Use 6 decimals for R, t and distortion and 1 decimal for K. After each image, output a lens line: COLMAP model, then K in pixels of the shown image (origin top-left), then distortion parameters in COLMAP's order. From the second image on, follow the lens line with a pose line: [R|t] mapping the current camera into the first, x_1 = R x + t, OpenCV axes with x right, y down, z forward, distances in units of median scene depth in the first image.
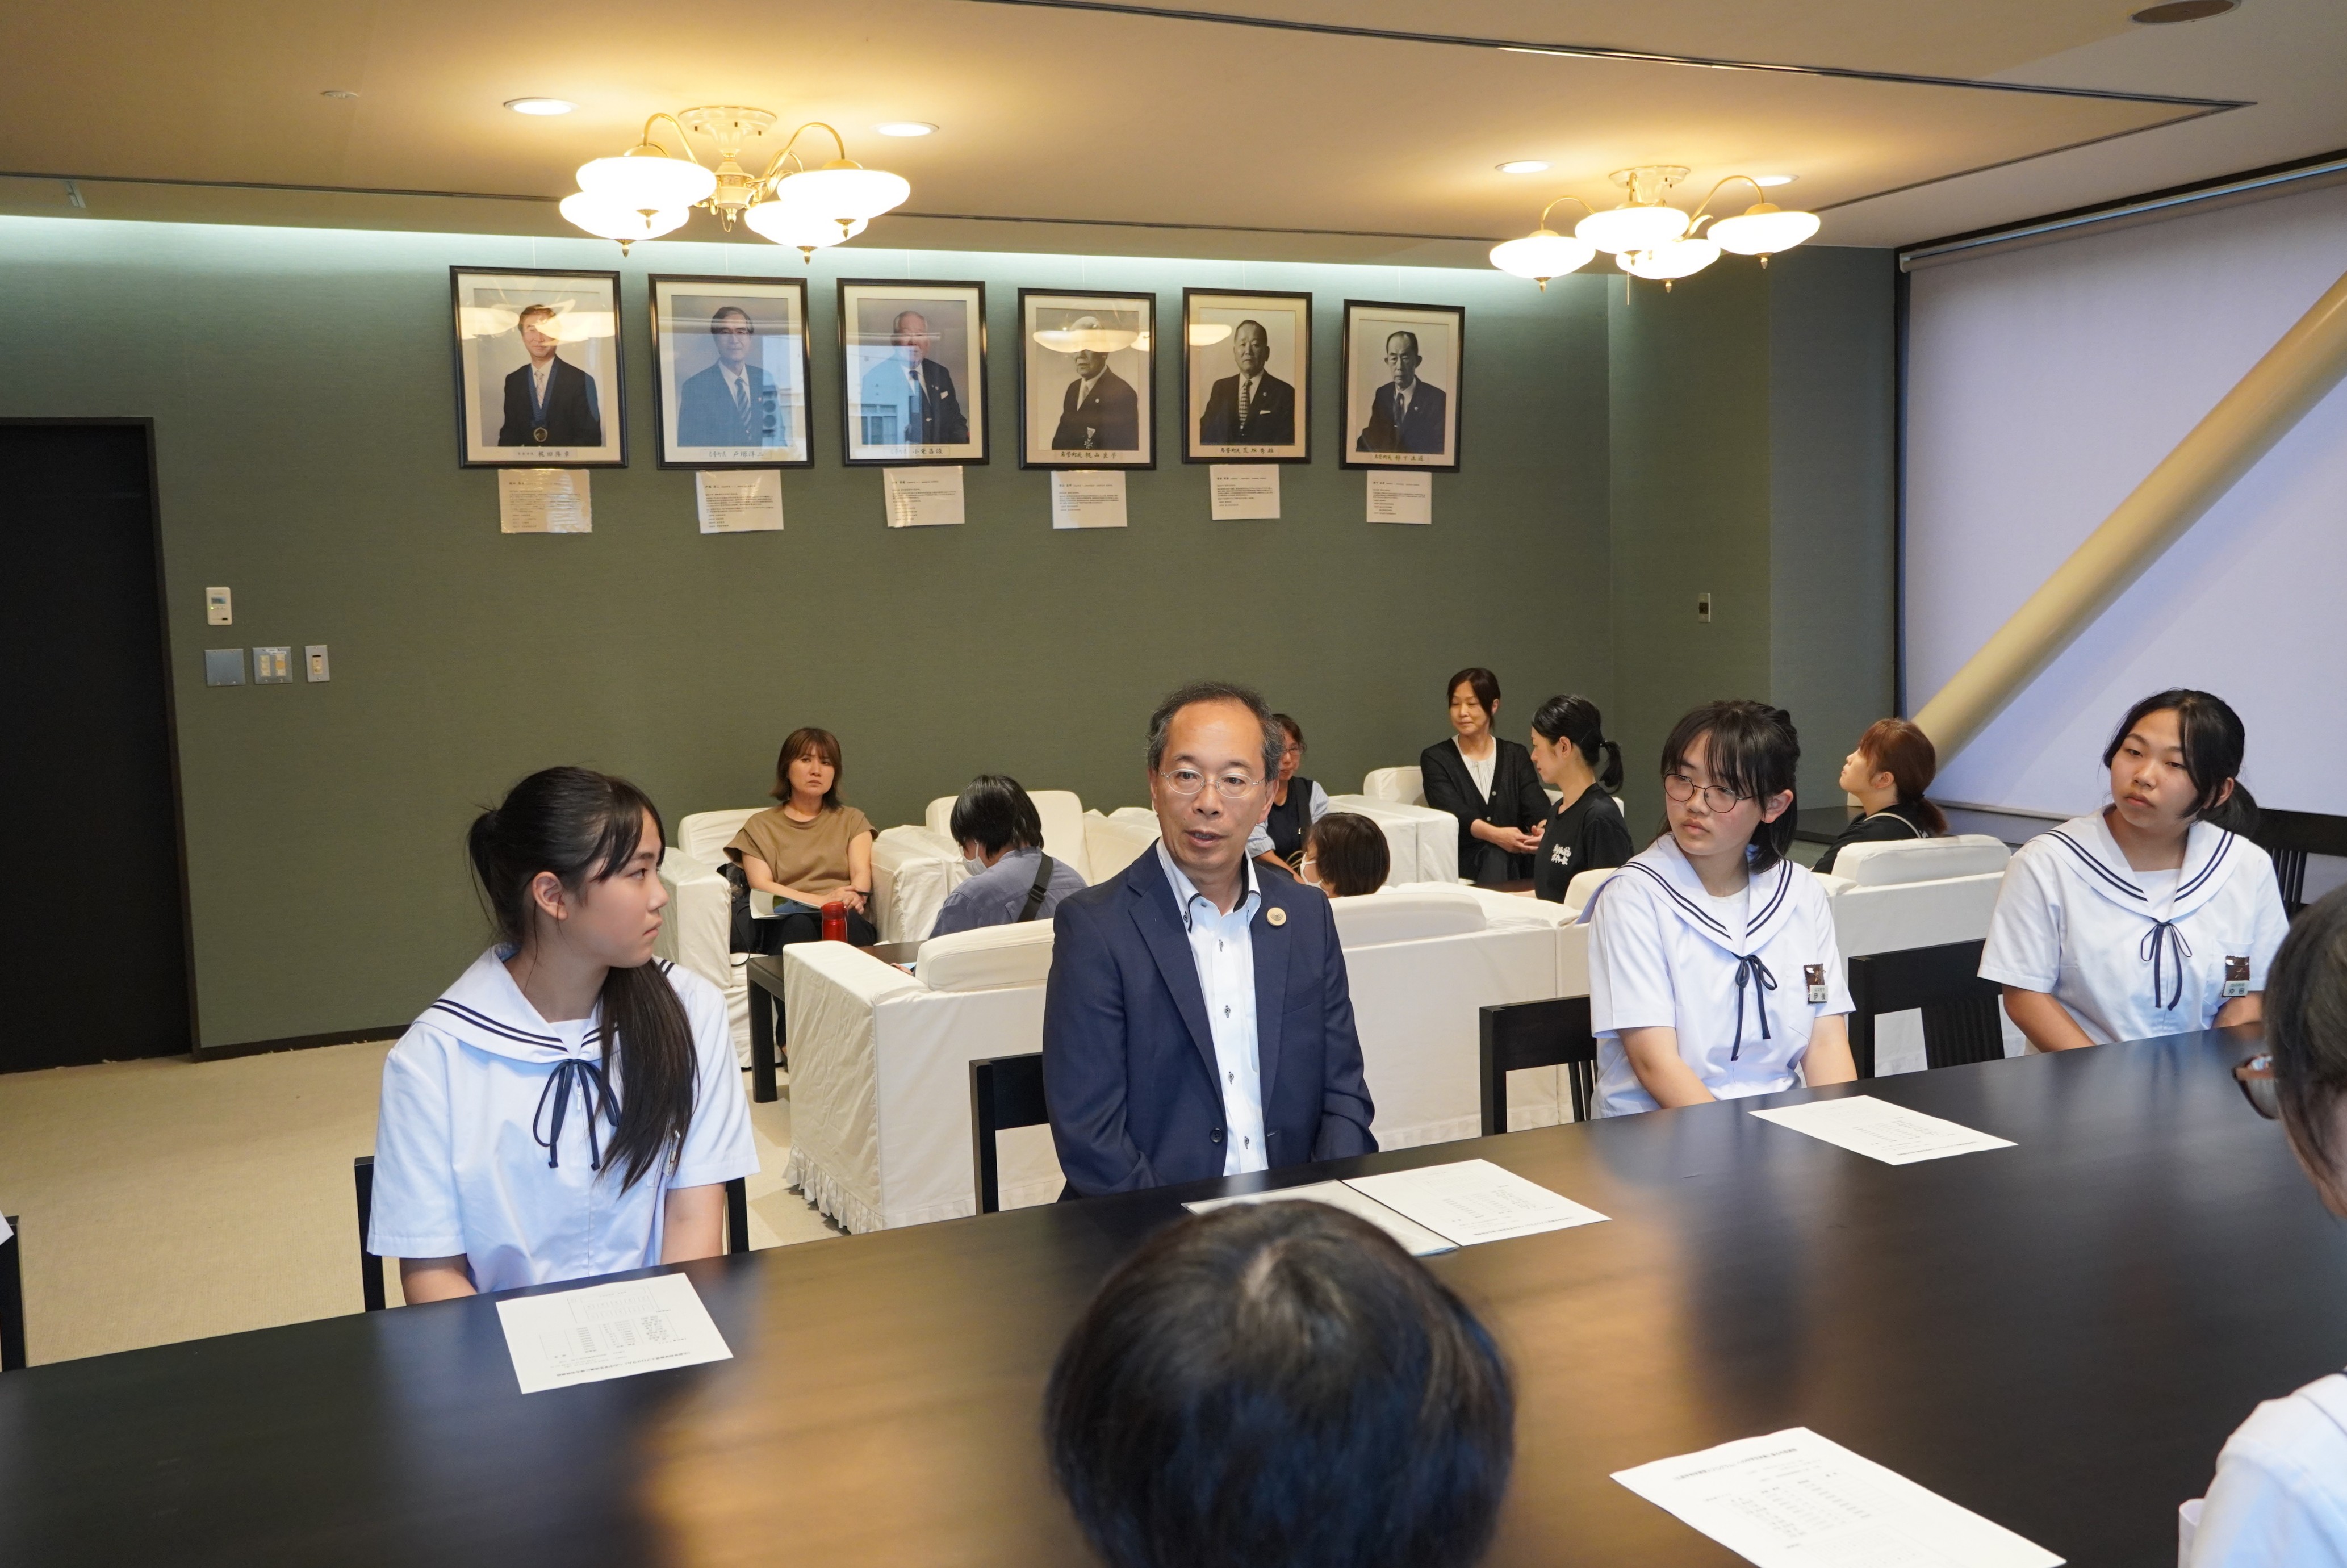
lens RADIAL K [[2093.5, 0, 1173.5], [0, 2093.5, 784.0], [0, 0, 1]] dist [0.003593, 0.010682]
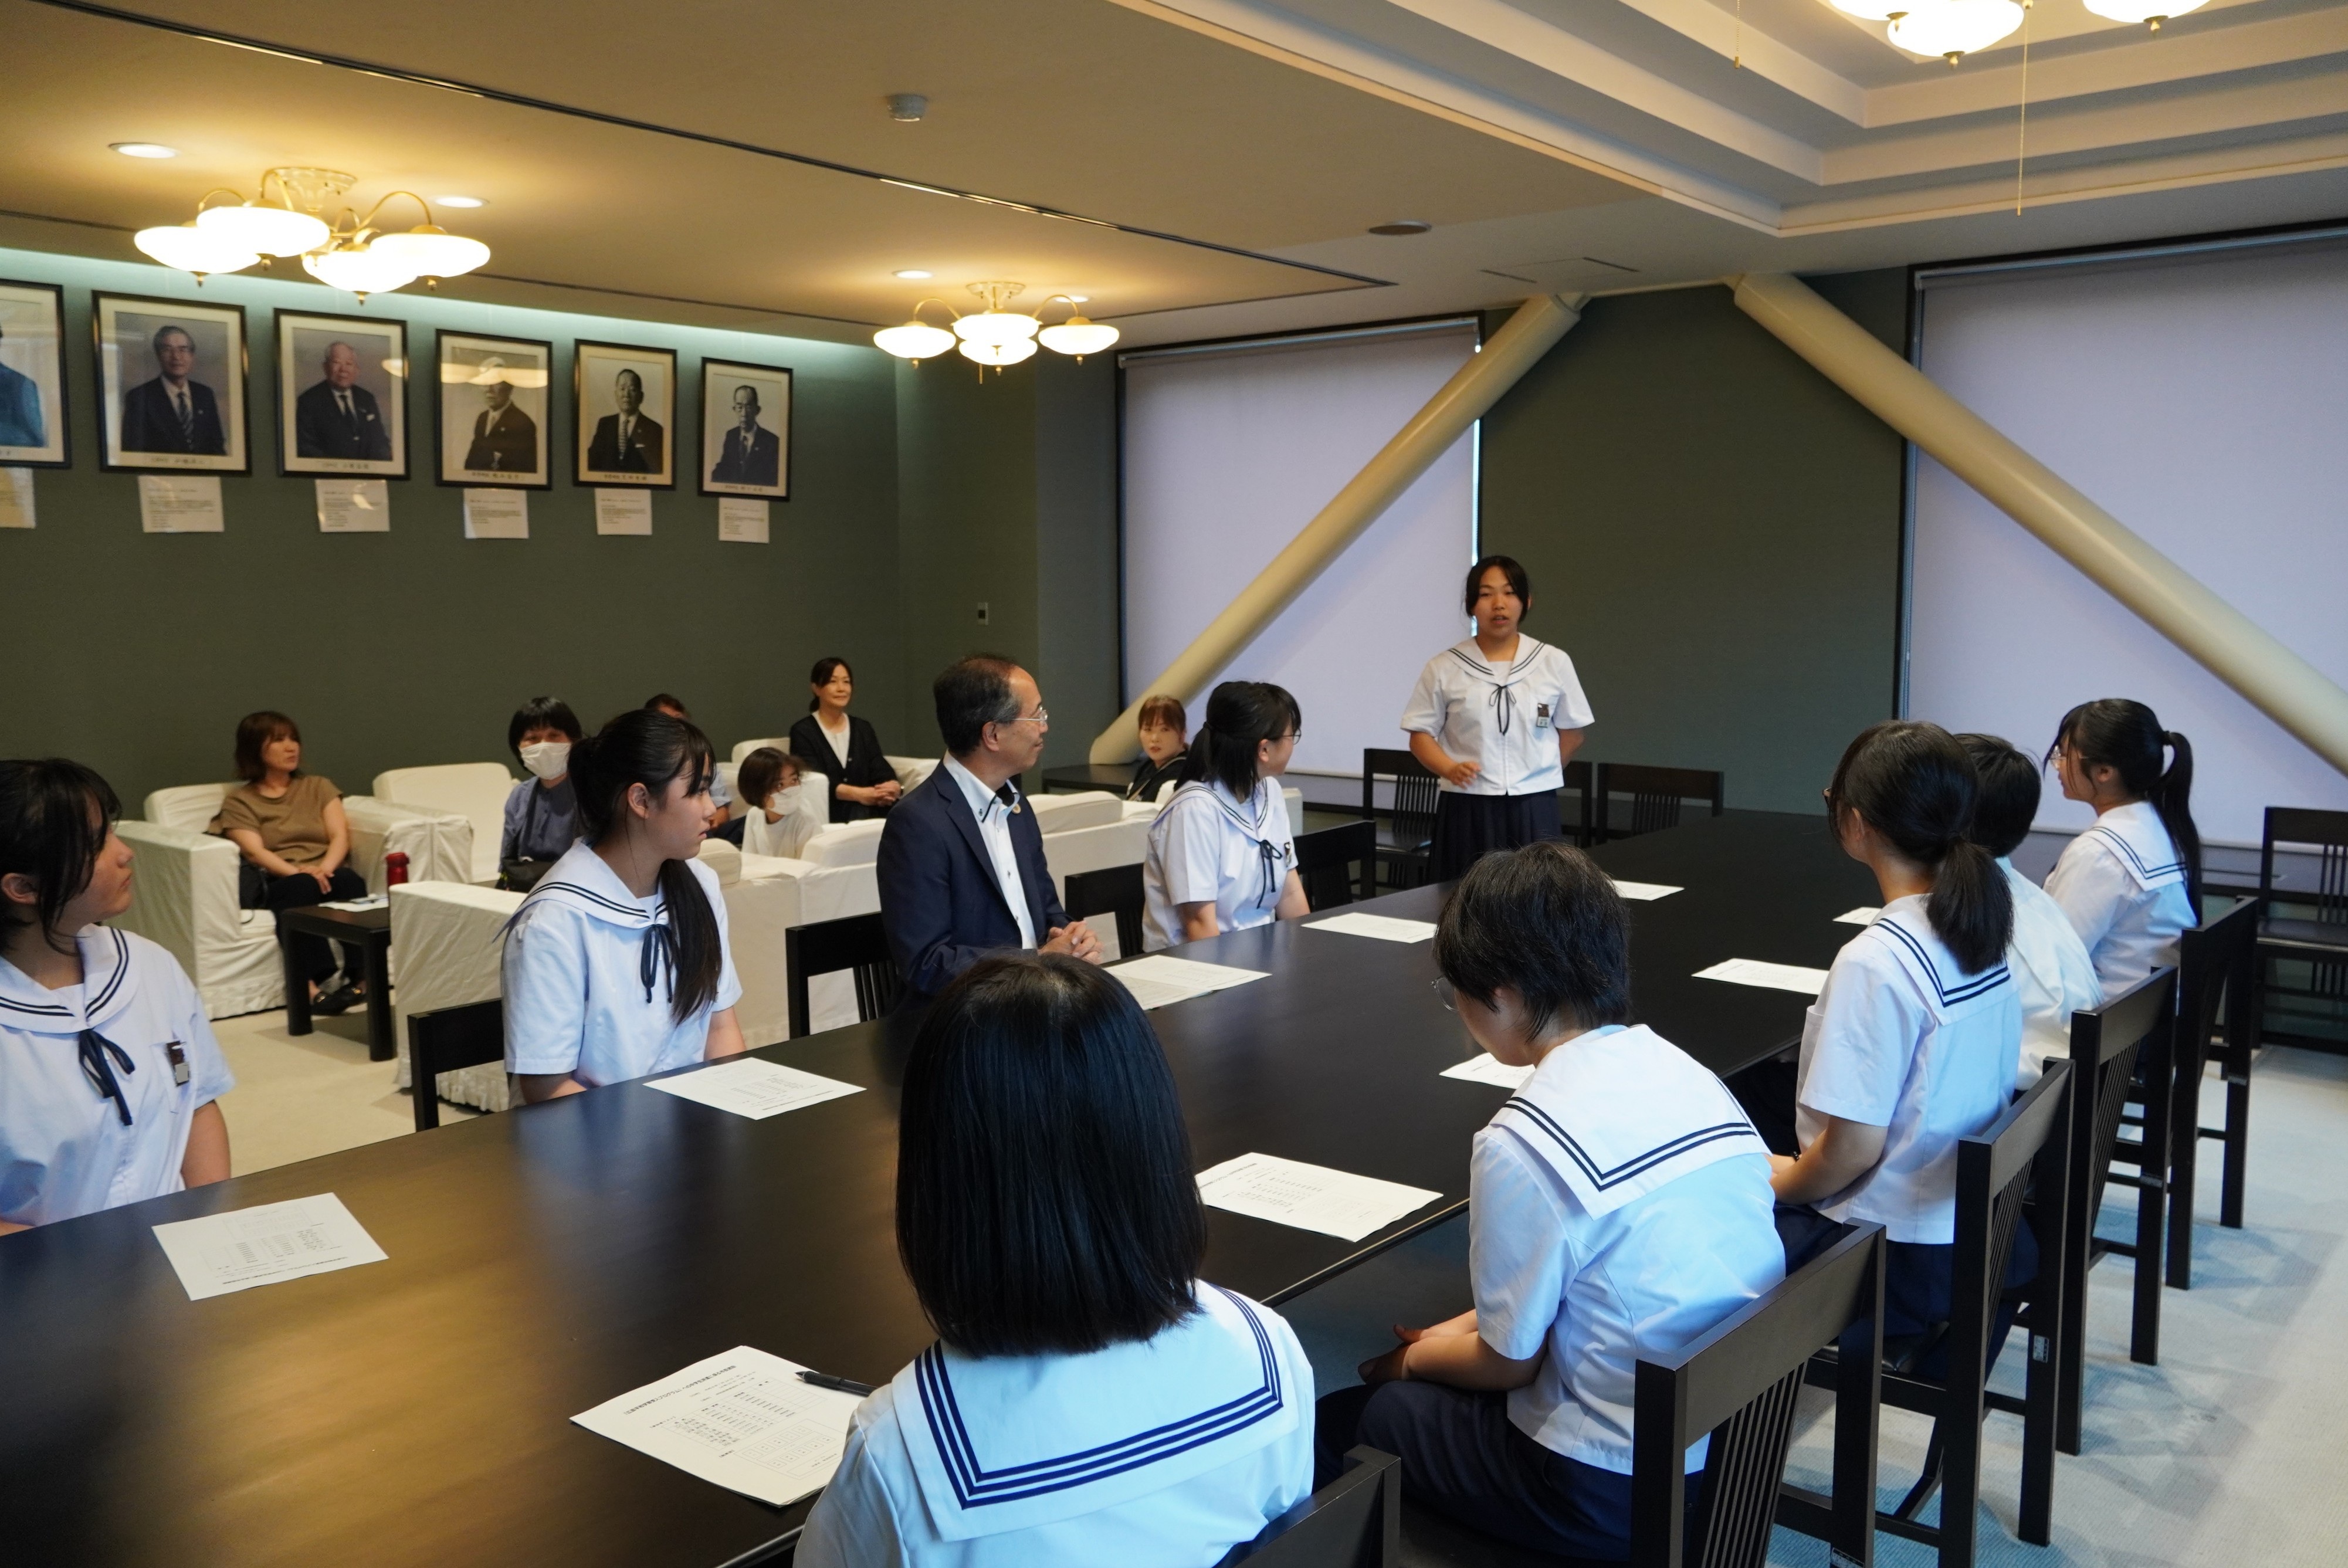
lens RADIAL K [[1783.1, 0, 1174.0], [0, 1783.1, 784.0], [0, 0, 1]] dist [-0.007302, 0.004497]
pose [[0.901864, -0.027702, 0.431131, -0.133526], [0.023431, 0.999610, 0.015214, 0.008628], [-0.431384, -0.003619, 0.902161, -0.059340]]
